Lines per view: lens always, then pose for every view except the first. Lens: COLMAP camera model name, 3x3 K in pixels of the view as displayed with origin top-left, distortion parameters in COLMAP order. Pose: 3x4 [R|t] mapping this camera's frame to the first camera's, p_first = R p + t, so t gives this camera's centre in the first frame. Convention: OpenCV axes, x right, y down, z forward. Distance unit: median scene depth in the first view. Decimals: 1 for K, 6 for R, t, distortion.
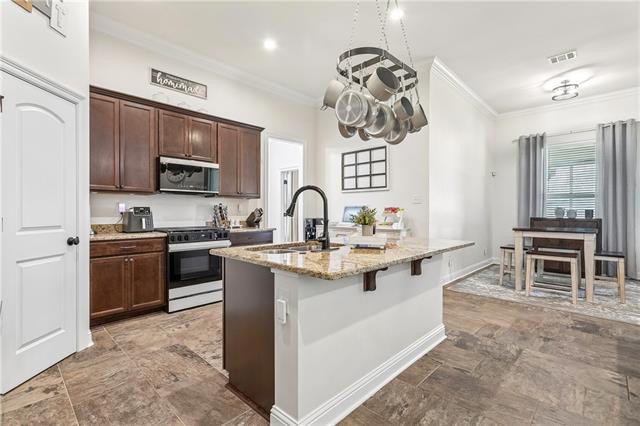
lens RADIAL K [[301.0, 0, 317.6], [0, 301.0, 216.0], [0, 0, 1]] dist [0.000176, -0.000369]
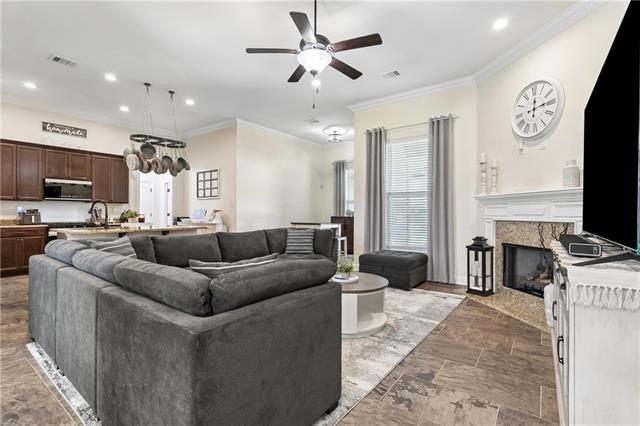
lens RADIAL K [[301.0, 0, 322.8], [0, 301.0, 215.4], [0, 0, 1]] dist [0.000176, -0.000369]
pose [[0.991244, -0.002288, 0.132025, 0.644500], [0.003381, 0.999962, -0.008057, 0.018683], [-0.132002, 0.008433, 0.991214, -0.699405]]
